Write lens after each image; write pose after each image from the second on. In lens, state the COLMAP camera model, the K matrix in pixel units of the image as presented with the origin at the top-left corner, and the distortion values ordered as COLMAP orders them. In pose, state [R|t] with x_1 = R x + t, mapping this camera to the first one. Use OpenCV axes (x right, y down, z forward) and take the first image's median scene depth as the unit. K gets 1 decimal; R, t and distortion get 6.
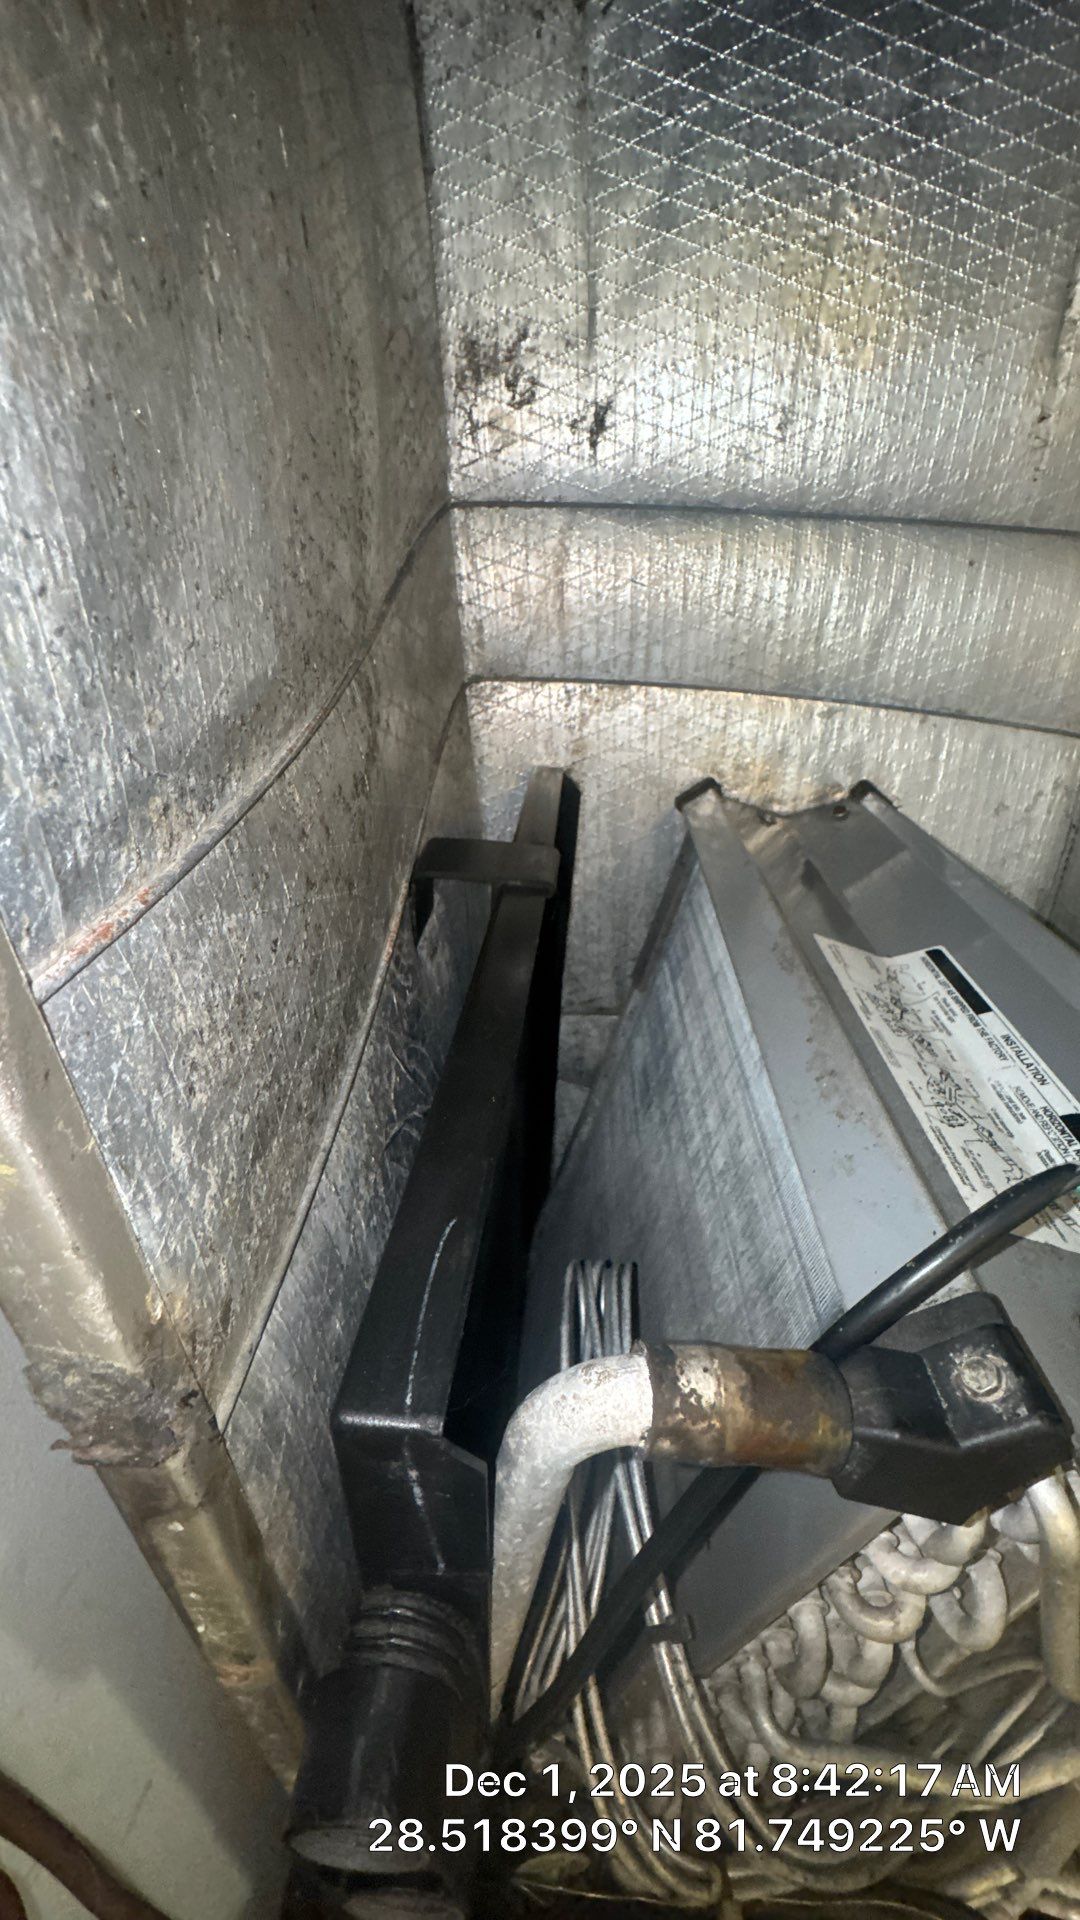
lens RADIAL K [[791.0, 0, 548.7], [0, 791.0, 962.5], [0, 0, 1]] dist [0.001114, -0.000059]
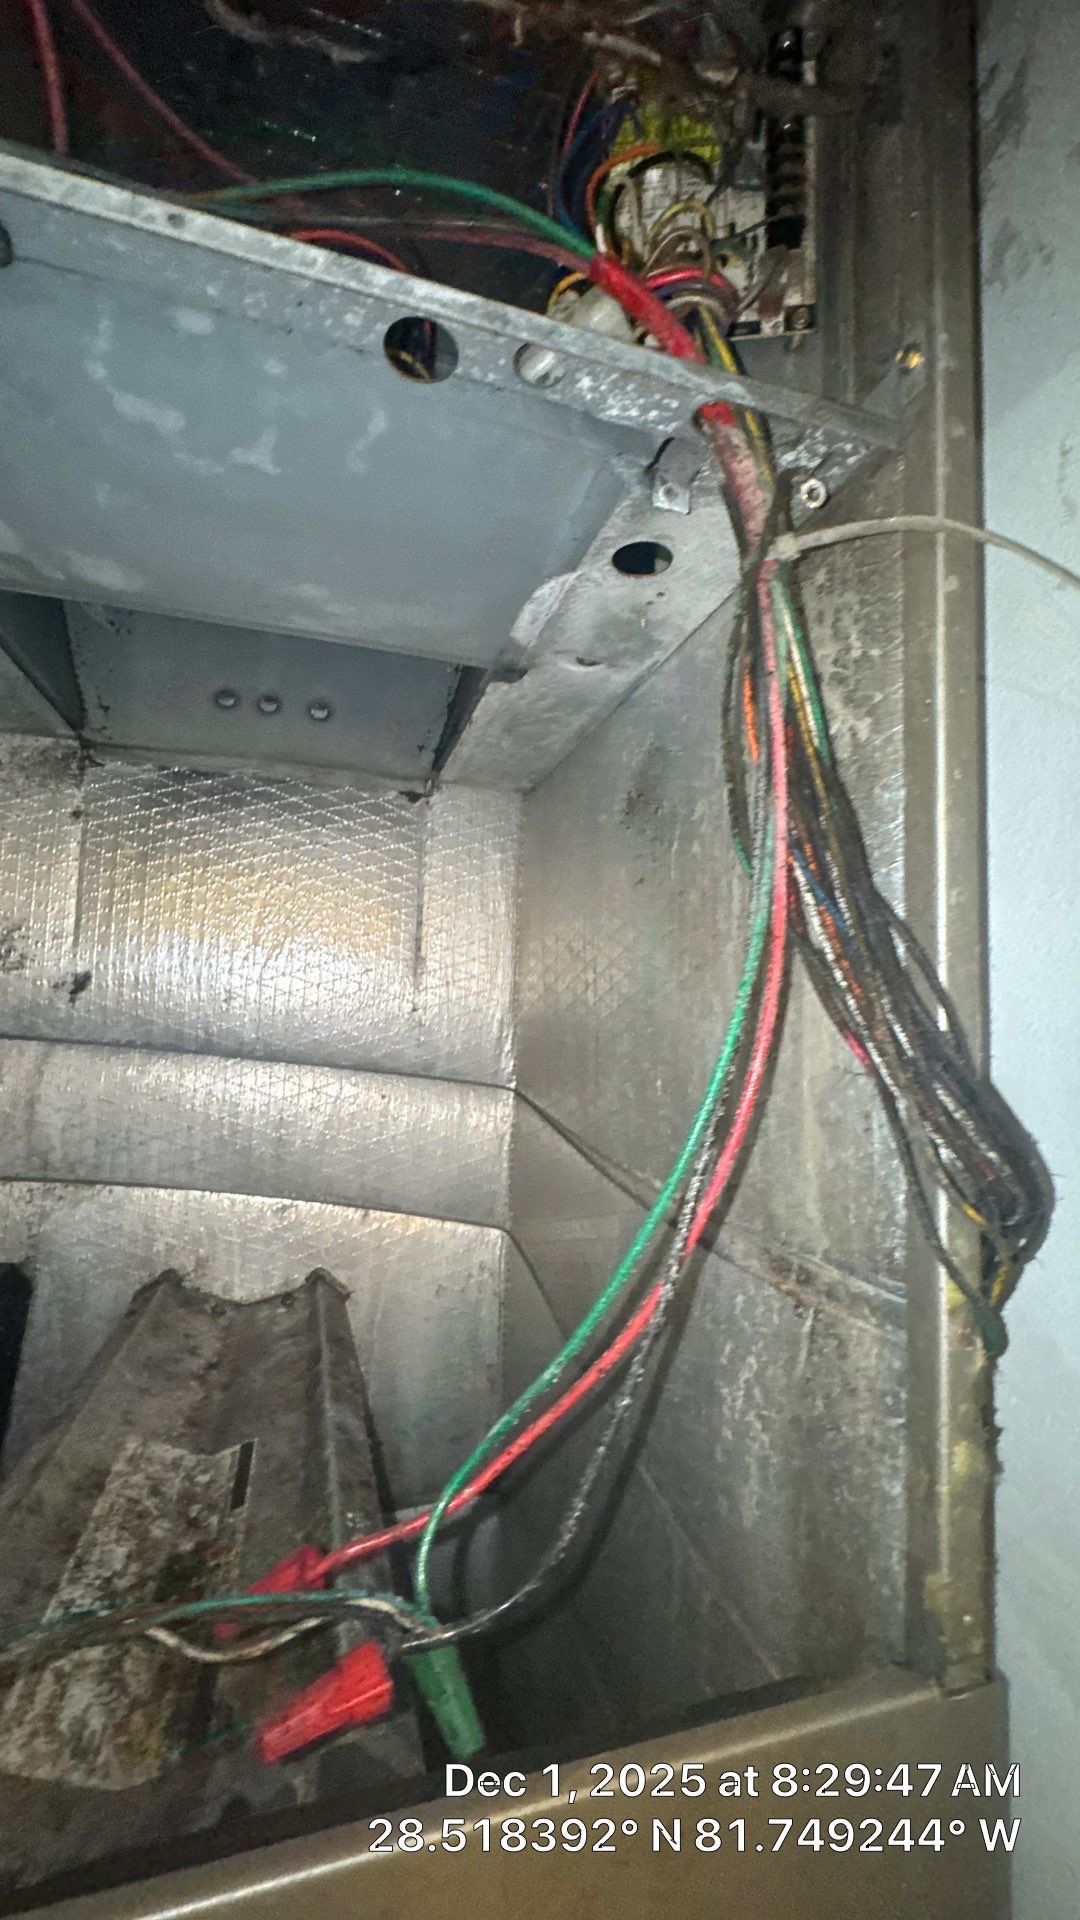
lens RADIAL K [[780.8, 0, 554.4], [0, 780.8, 953.2], [0, 0, 1]] dist [-0.002642, -0.000461]
pose [[0.946241, 0.095202, 0.309136, 0.395723], [0.091799, 0.837373, -0.538868, 0.030362], [-0.310163, 0.538278, 0.783617, -0.266475]]
